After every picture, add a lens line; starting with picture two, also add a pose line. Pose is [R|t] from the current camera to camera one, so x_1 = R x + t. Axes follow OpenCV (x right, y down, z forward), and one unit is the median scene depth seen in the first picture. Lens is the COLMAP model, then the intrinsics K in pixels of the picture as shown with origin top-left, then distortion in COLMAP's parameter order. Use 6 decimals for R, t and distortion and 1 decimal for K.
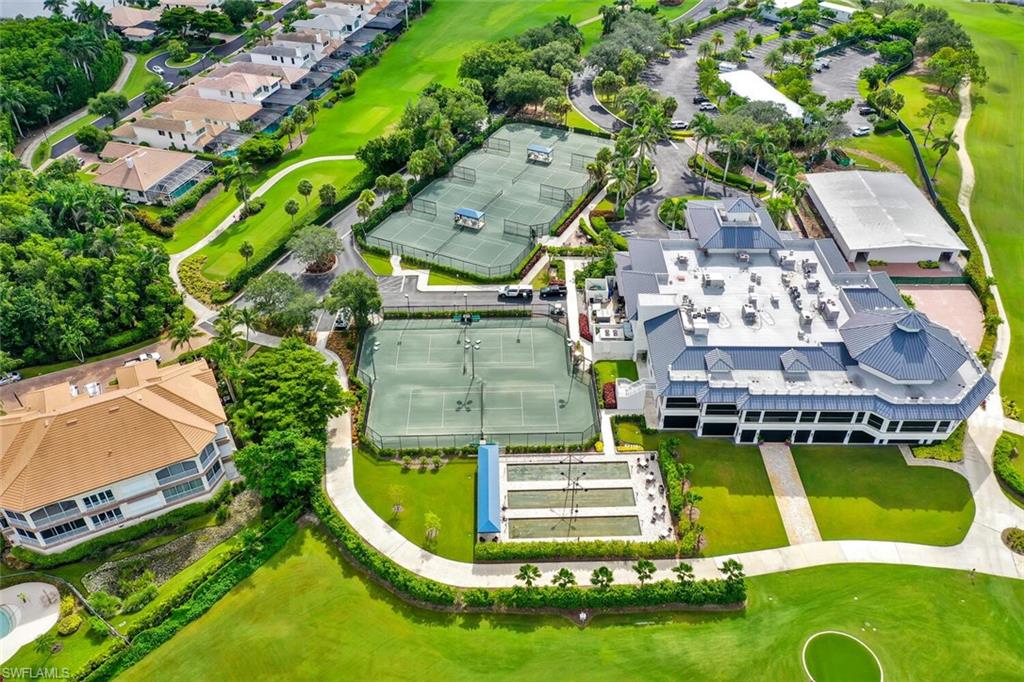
lens RADIAL K [[805.0, 0, 514.1], [0, 805.0, 340.7], [0, 0, 1]] dist [0.010083, 0.001462]
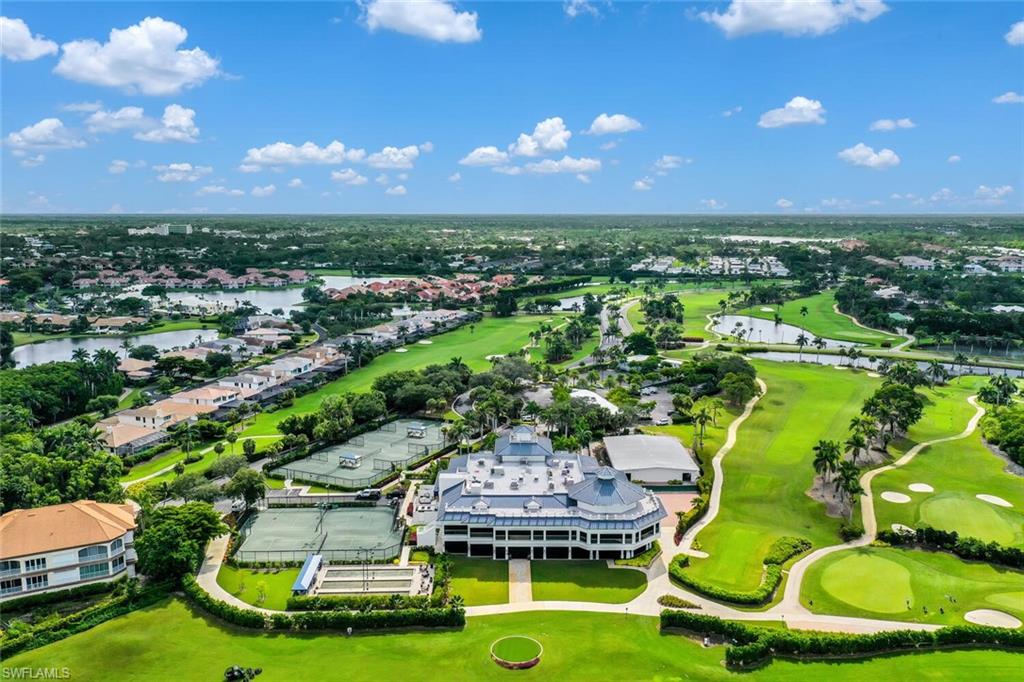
lens RADIAL K [[805.0, 0, 511.2], [0, 805.0, 344.3], [0, 0, 1]] dist [0.010083, 0.001462]
pose [[0.999929, -0.001808, 0.011773, 0.292756], [0.007182, 0.880029, -0.474866, 0.471761], [-0.009502, 0.474917, 0.879979, -0.433707]]
